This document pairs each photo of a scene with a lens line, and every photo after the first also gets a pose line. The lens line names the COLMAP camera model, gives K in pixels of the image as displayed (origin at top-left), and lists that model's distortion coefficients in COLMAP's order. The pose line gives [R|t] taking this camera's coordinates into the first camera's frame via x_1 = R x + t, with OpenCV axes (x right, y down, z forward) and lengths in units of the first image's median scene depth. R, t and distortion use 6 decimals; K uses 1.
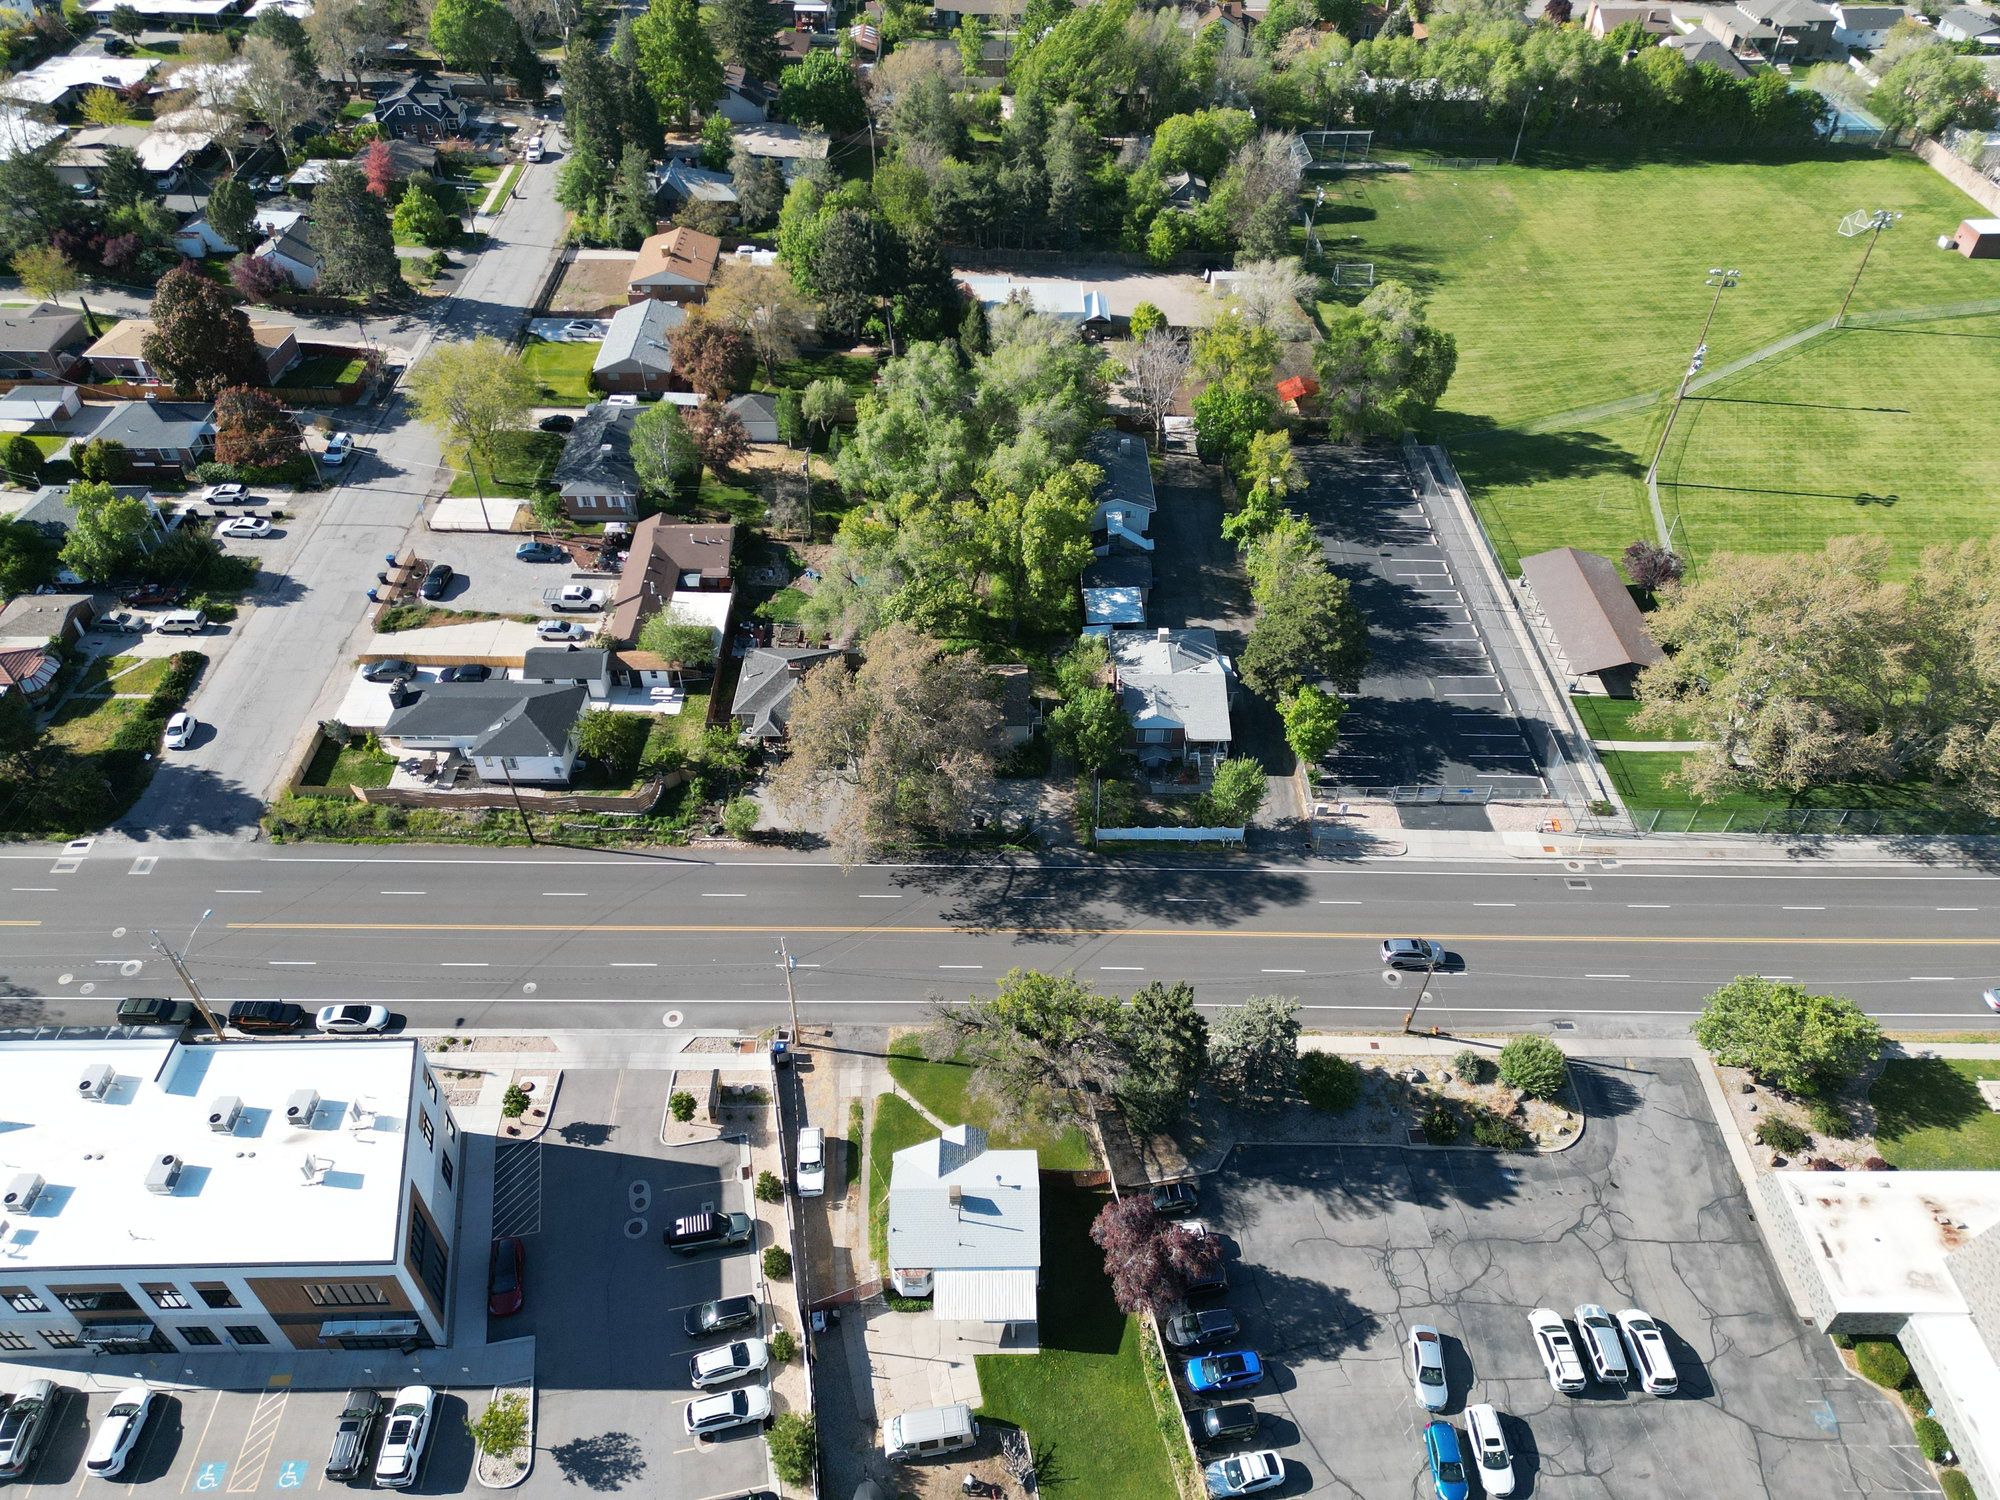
lens RADIAL K [[1393.5, 0, 1000.0], [0, 1393.5, 750.0], [0, 0, 1]] dist [0.091048, -0.091854]
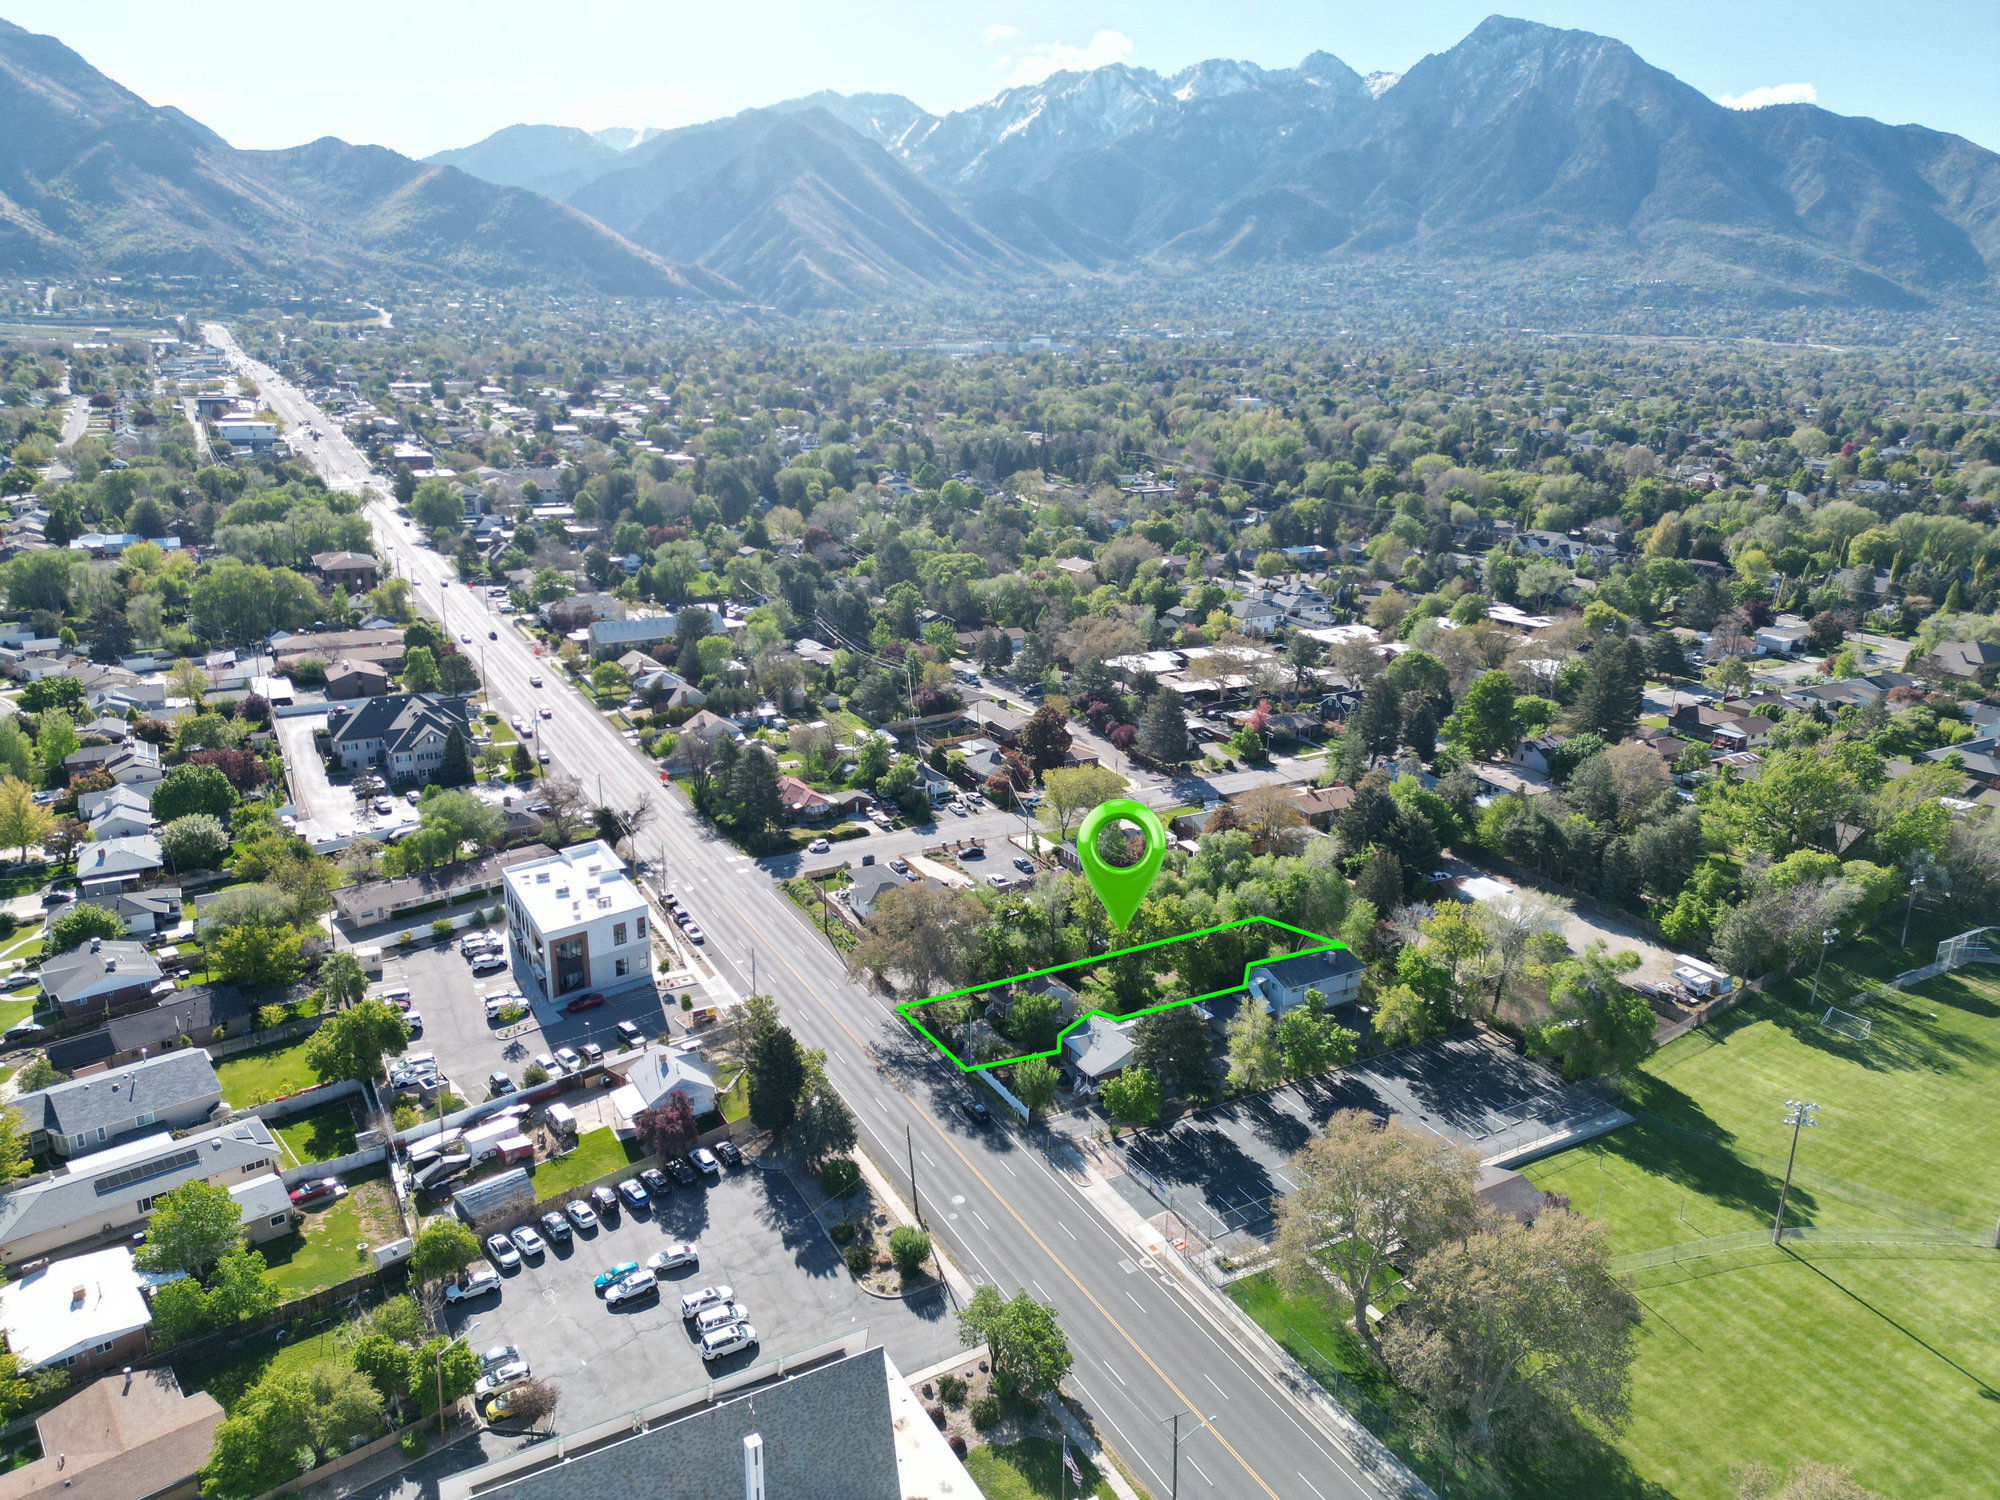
lens RADIAL K [[1385.4, 0, 1000.0], [0, 1385.4, 750.0], [0, 0, 1]] dist [0.082782, -0.073404]
pose [[0.481190, 0.240967, -0.842847, 1.138372], [-0.598646, 0.792694, -0.115145, -0.047201], [0.640374, 0.559974, 0.525691, 0.041881]]
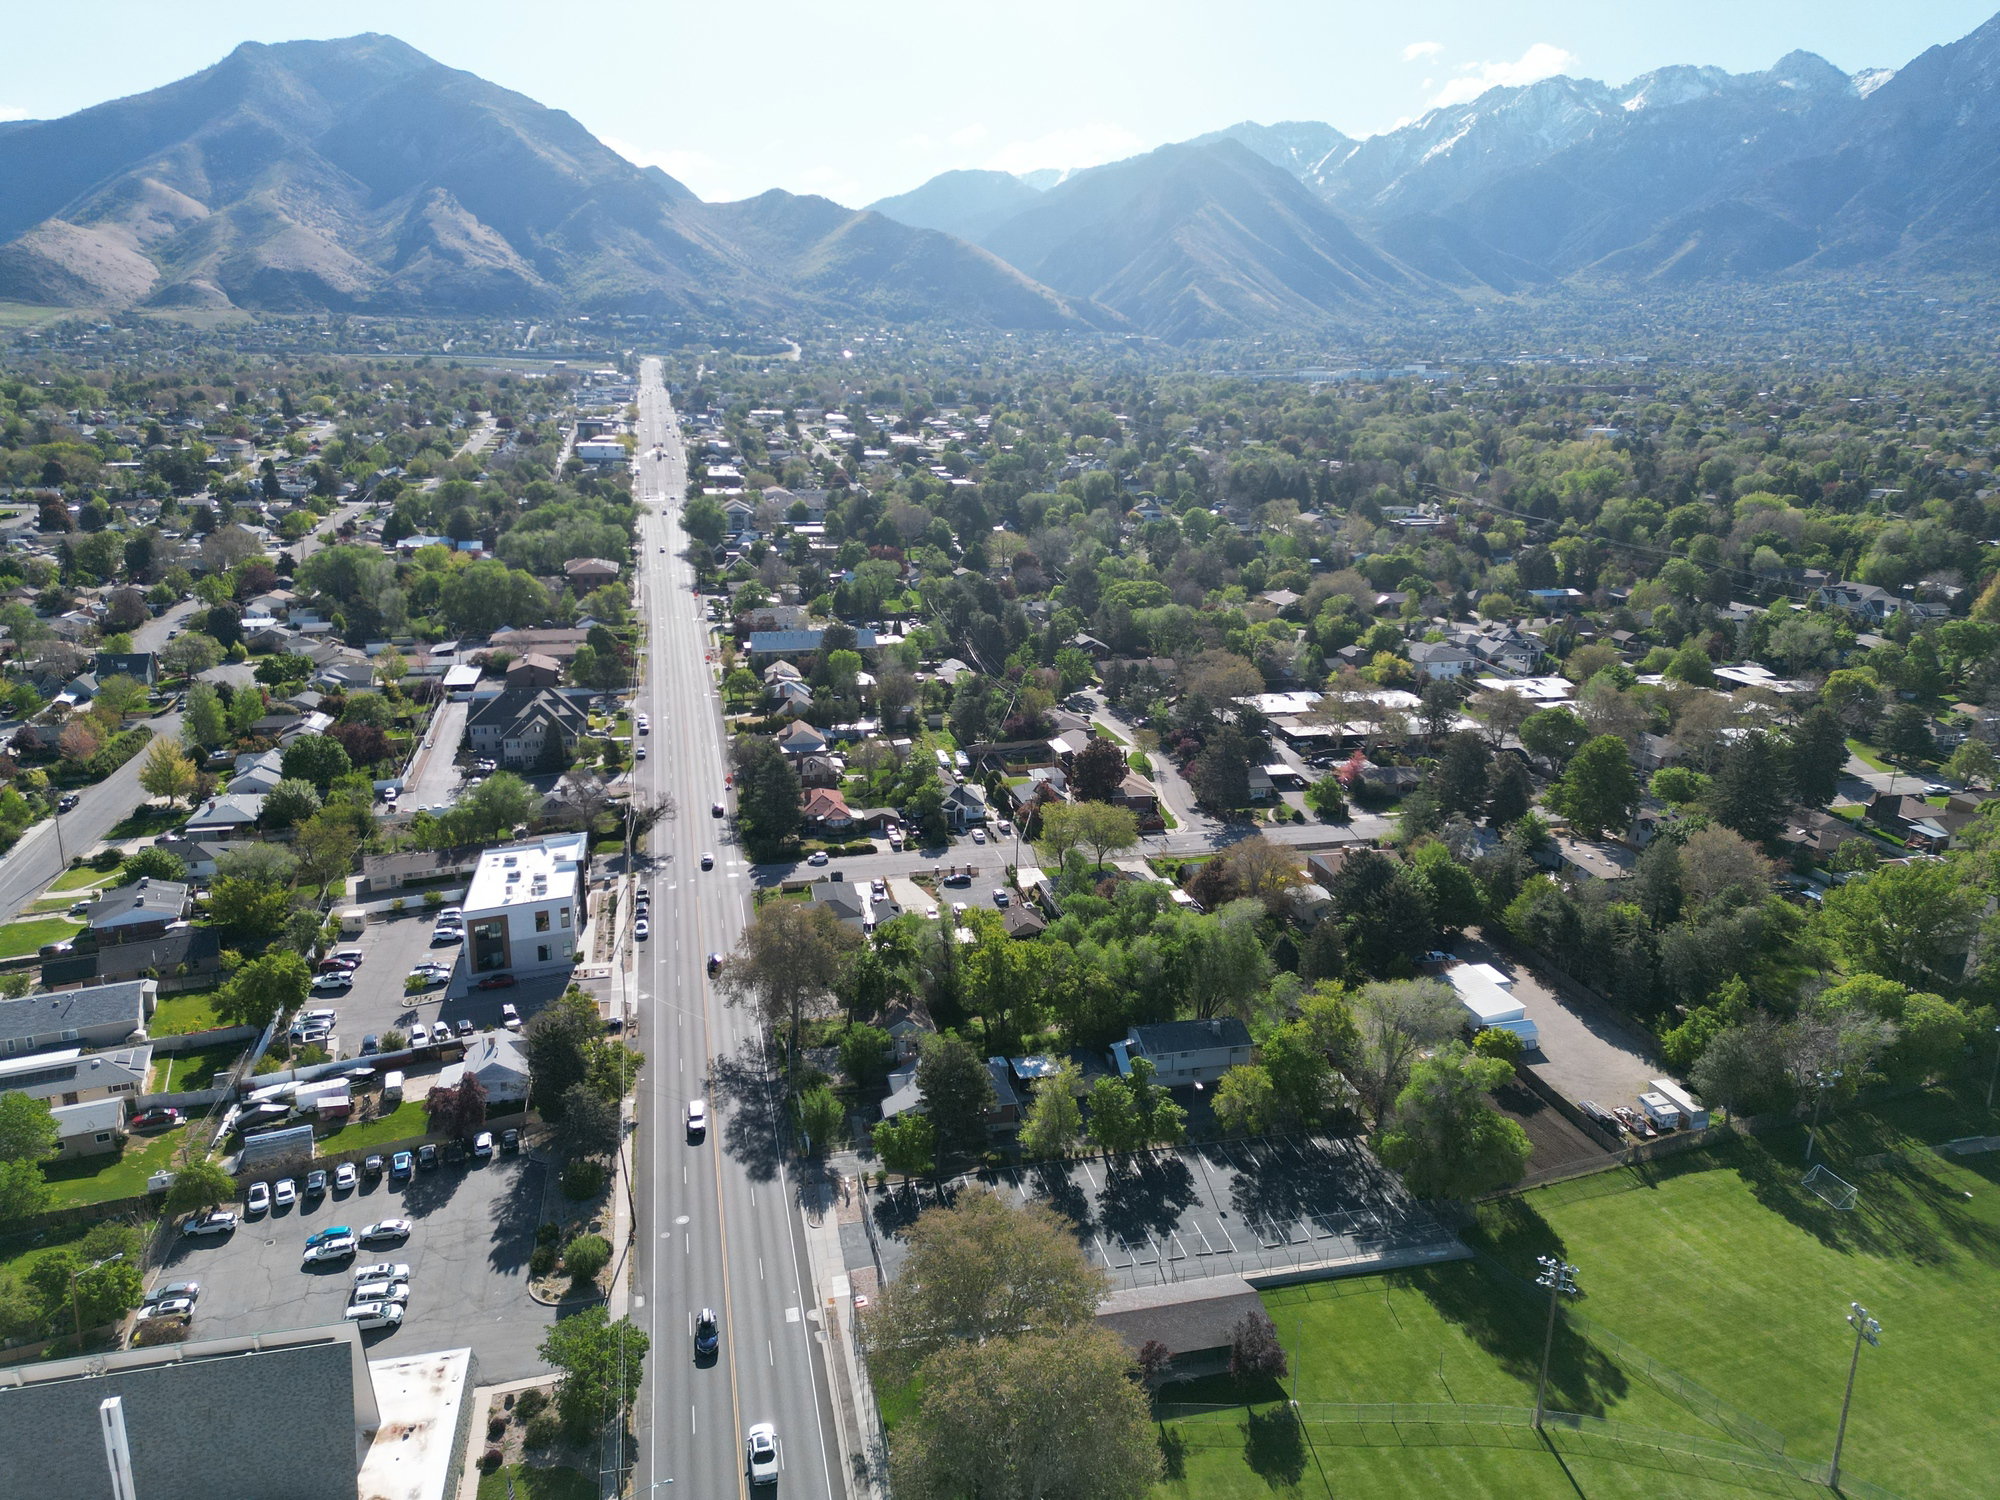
lens RADIAL K [[1385.4, 0, 1000.0], [0, 1385.4, 750.0], [0, 0, 1]] dist [0.082782, -0.073404]
pose [[0.220828, 0.250721, -0.942536, 1.279549], [-0.668085, 0.742948, 0.041103, -0.372165], [0.710561, 0.620618, 0.331567, 0.402915]]
